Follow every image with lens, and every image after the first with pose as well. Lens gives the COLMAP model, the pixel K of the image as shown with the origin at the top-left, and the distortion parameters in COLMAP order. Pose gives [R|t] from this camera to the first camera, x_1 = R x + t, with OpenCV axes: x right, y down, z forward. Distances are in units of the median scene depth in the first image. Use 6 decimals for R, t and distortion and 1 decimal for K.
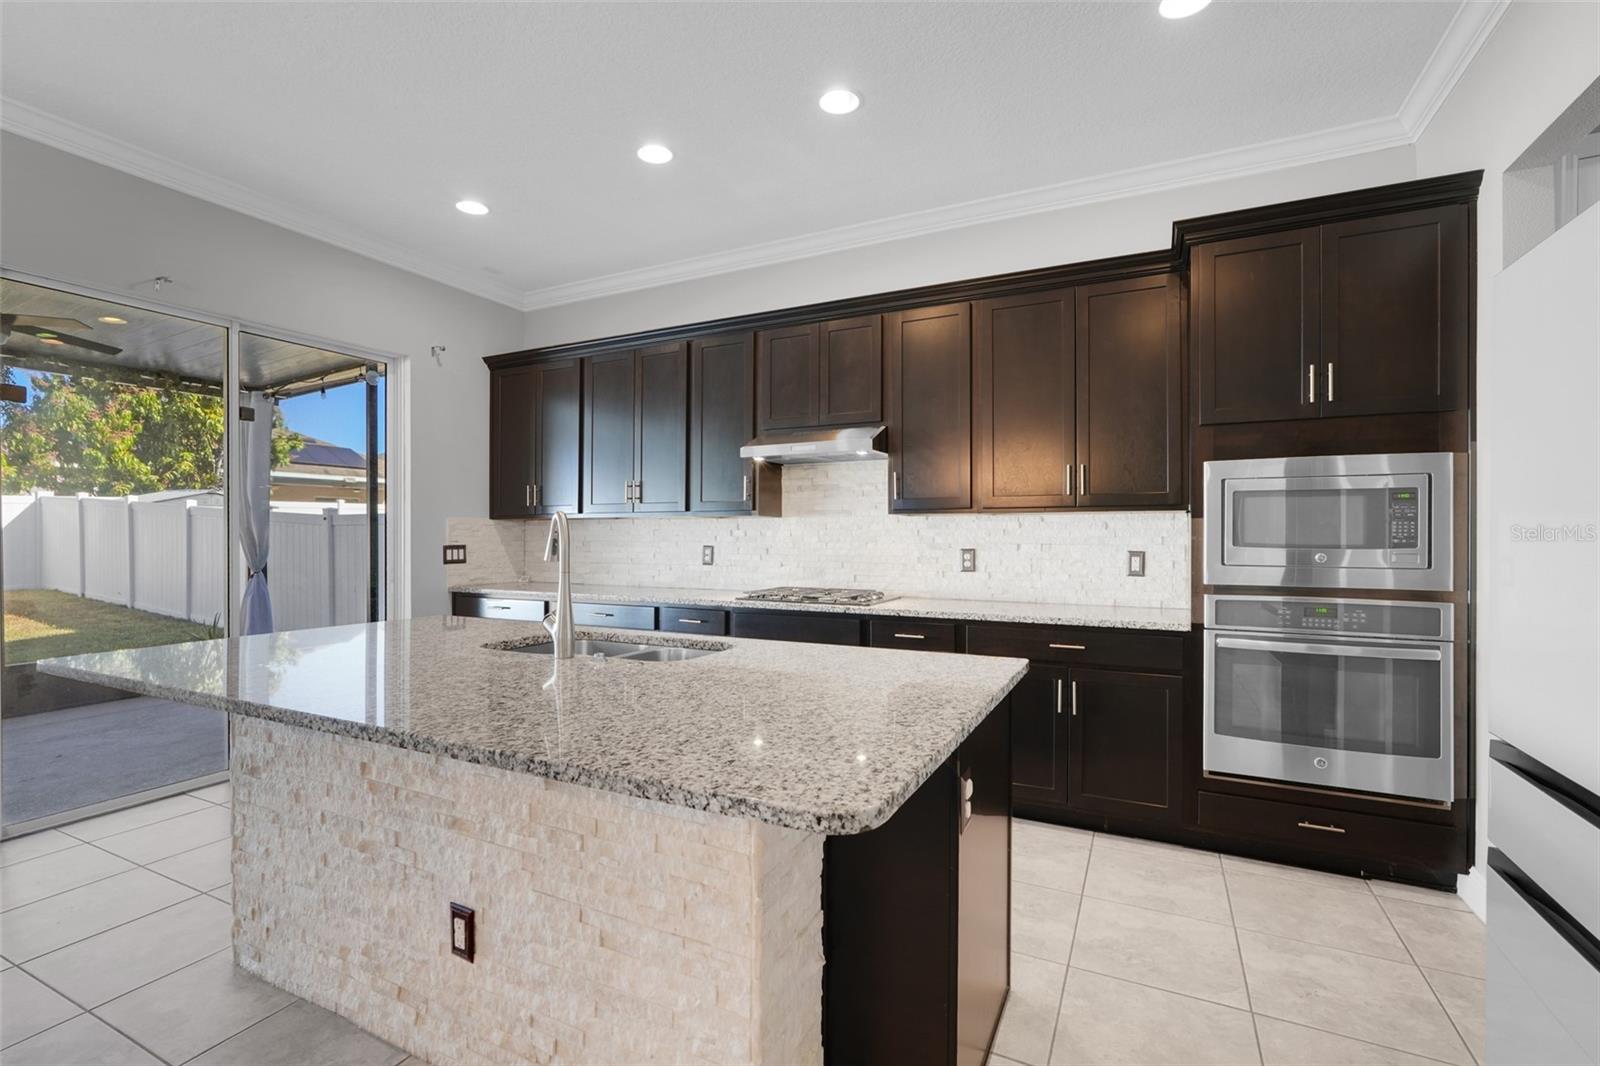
lens RADIAL K [[717.9, 0, 798.7], [0, 717.9, 535.9], [0, 0, 1]] dist [-0.001298, 0.000409]
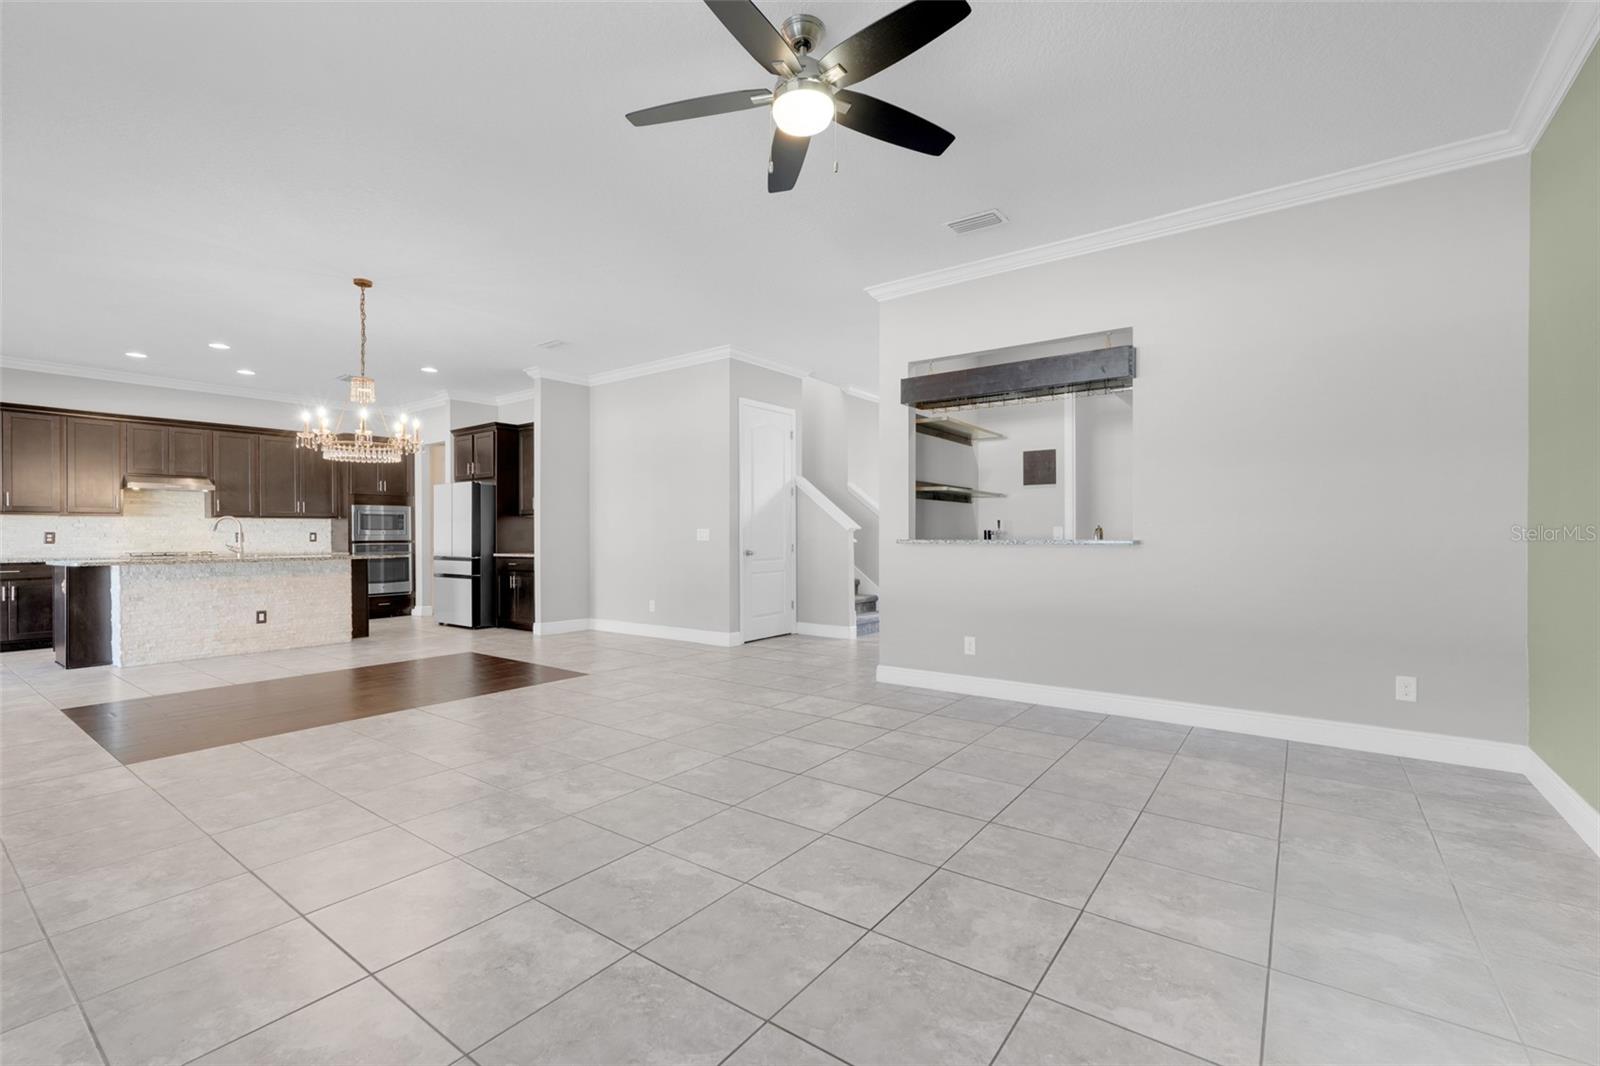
lens RADIAL K [[703.2, 0, 798.7], [0, 703.2, 535.6], [0, 0, 1]] dist [-0.011575, 0.007209]
pose [[0.174325, -0.001471, 0.984687, -2.353347], [0.012045, 0.999927, -0.000638, 0.070519], [-0.984615, 0.011972, 0.174330, -1.673071]]
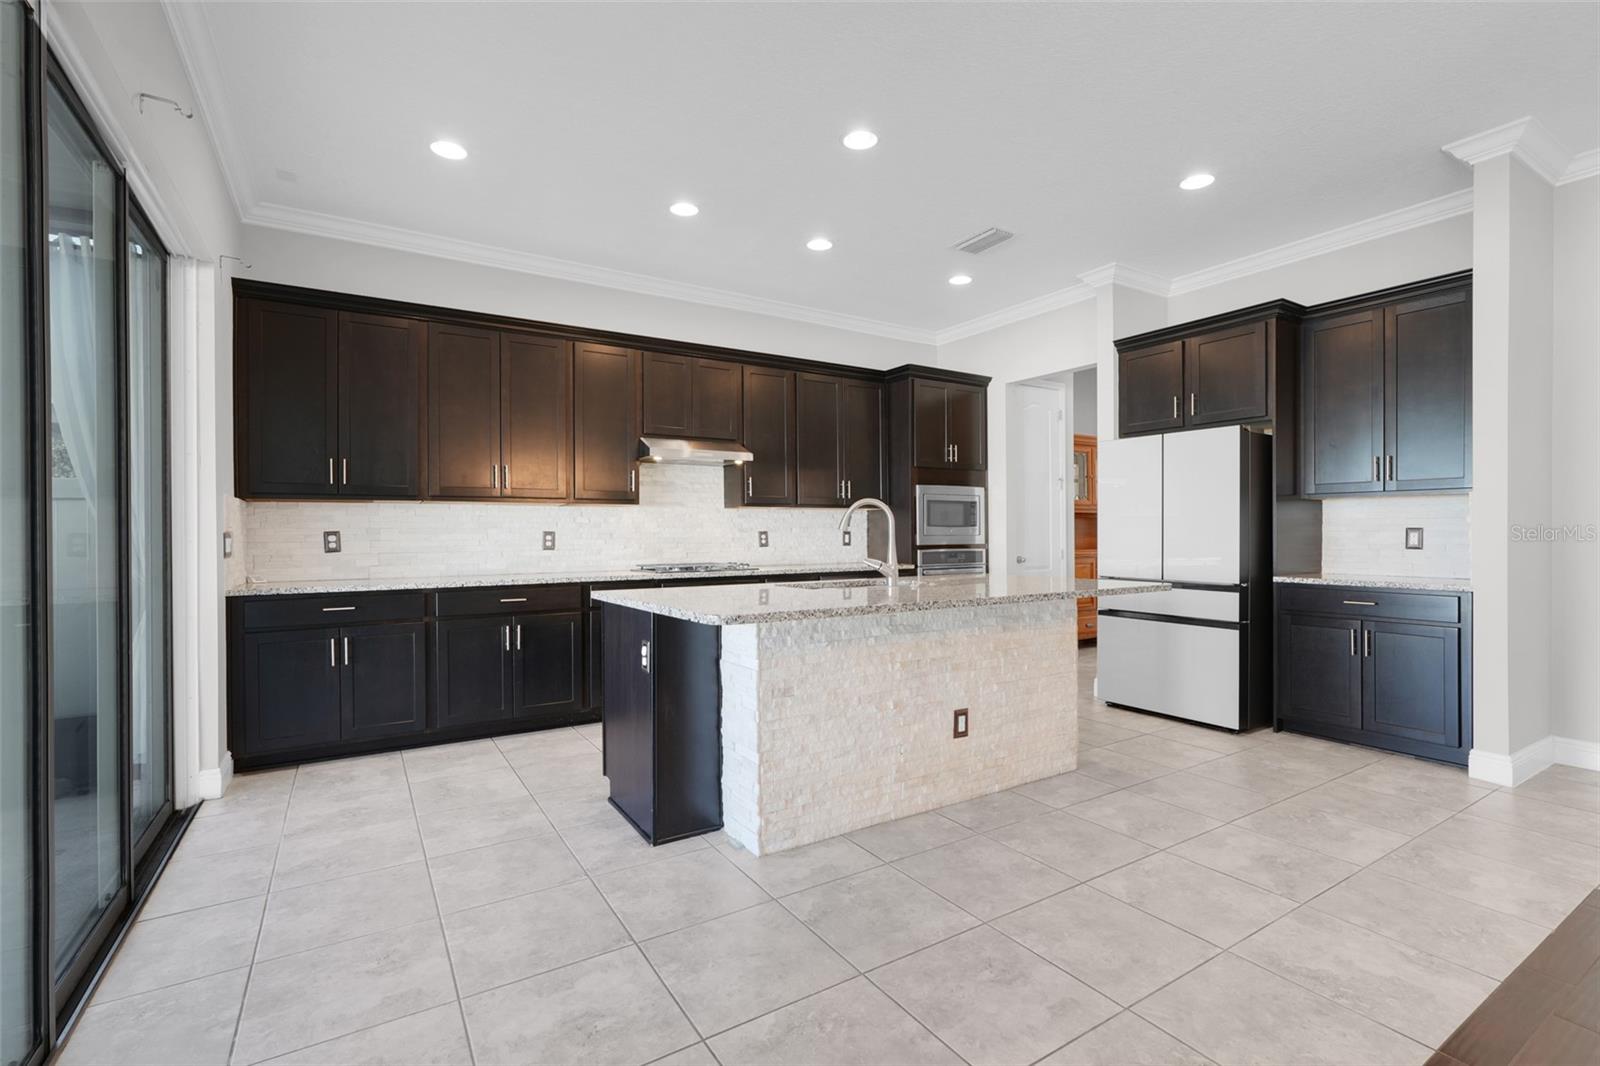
lens RADIAL K [[718.7, 0, 800.0], [0, 718.7, 533.0], [0, 0, 1]] dist [-0.004422, 0.000074]
pose [[0.518388, -0.003335, 0.855139, -1.363903], [0.008738, 0.999961, -0.001397, 0.033239], [-0.855101, 0.008196, 0.518397, 0.229311]]
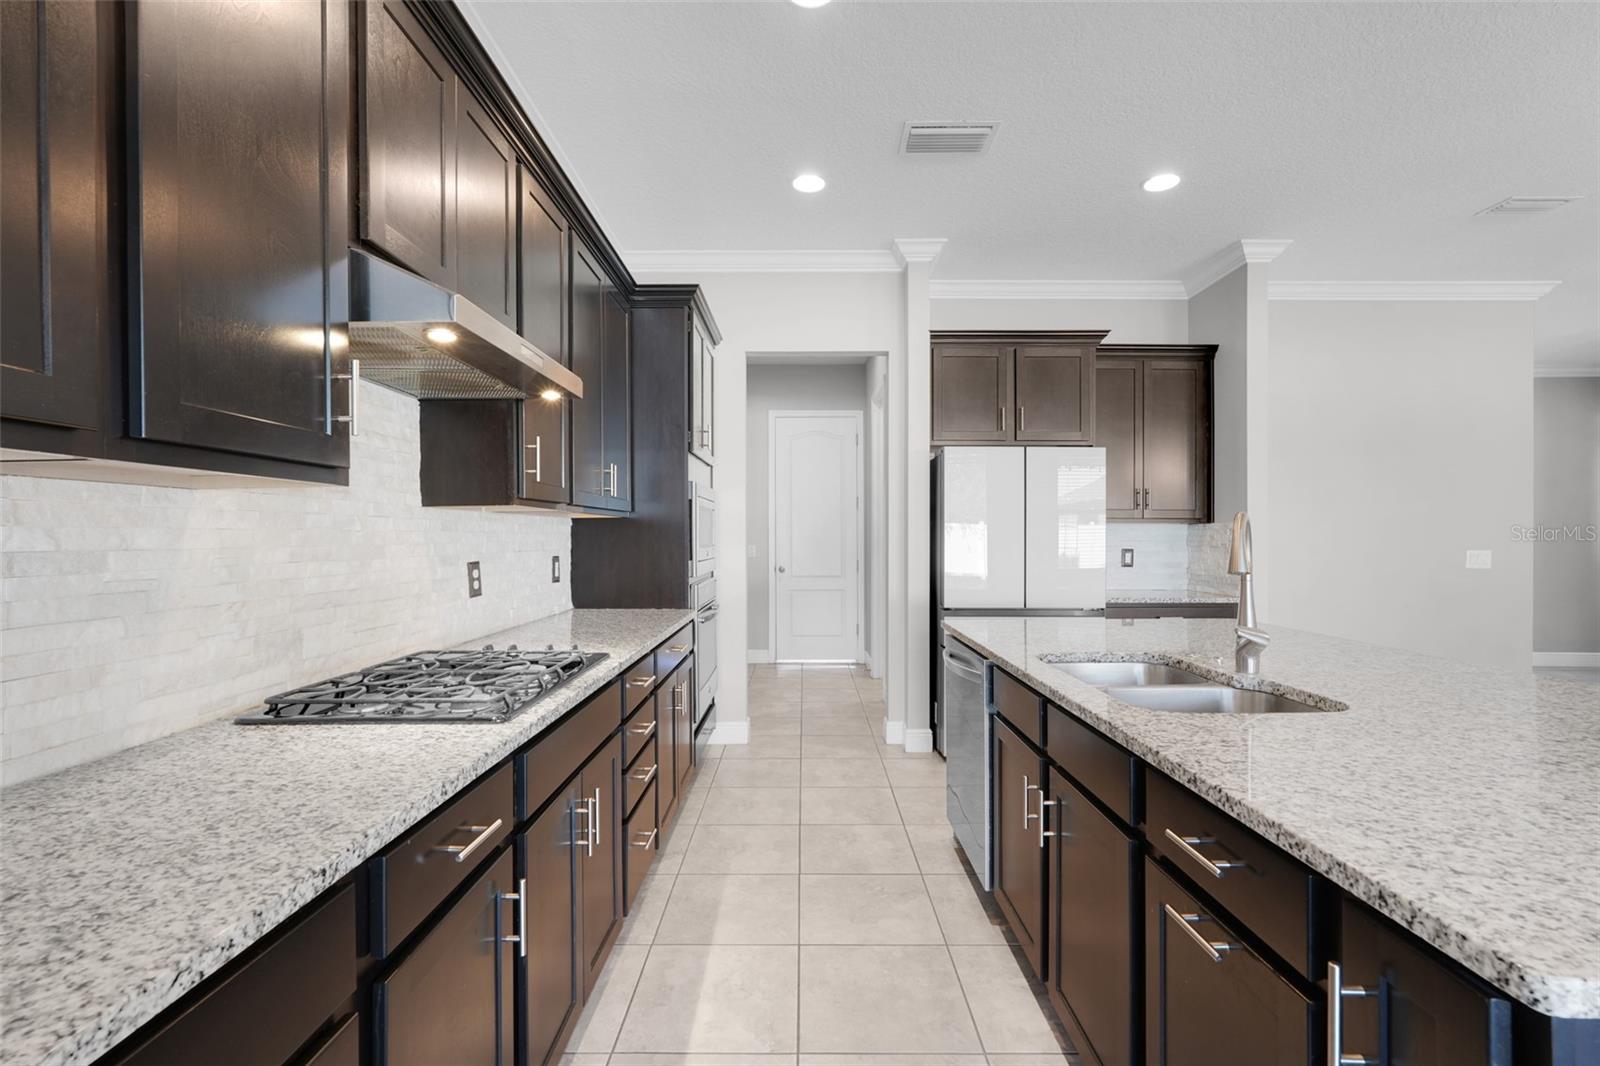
lens RADIAL K [[697.0, 0, 801.9], [0, 697.0, 536.6], [0, 0, 1]] dist [-0.004770, 0.000126]
pose [[-0.444909, 0.001360, 0.895575, -0.636648], [0.006087, 0.999980, 0.001505, -0.005483], [-0.895555, 0.006121, -0.444909, 1.394746]]
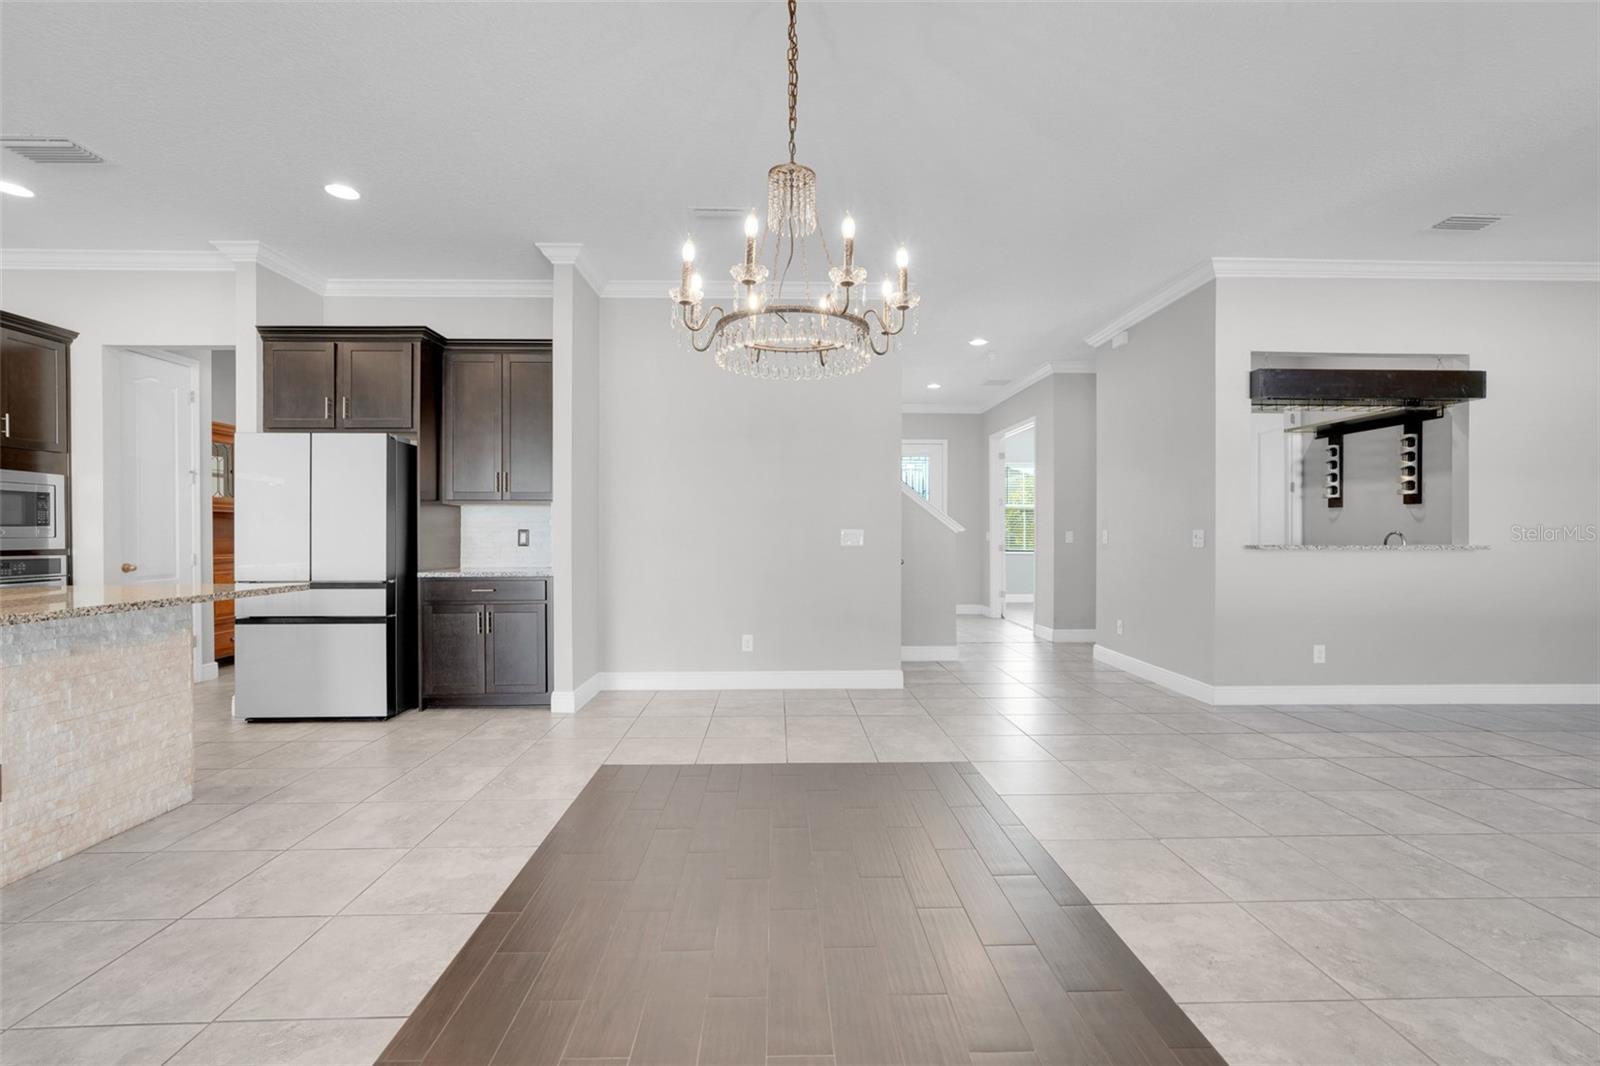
lens RADIAL K [[703.2, 0, 798.7], [0, 703.2, 535.6], [0, 0, 1]] dist [-0.011575, 0.007209]
pose [[-0.473064, -0.001400, 0.881027, -1.435204], [0.008075, 0.999950, 0.005924, 0.042020], [-0.880991, 0.009917, -0.473029, 0.151790]]
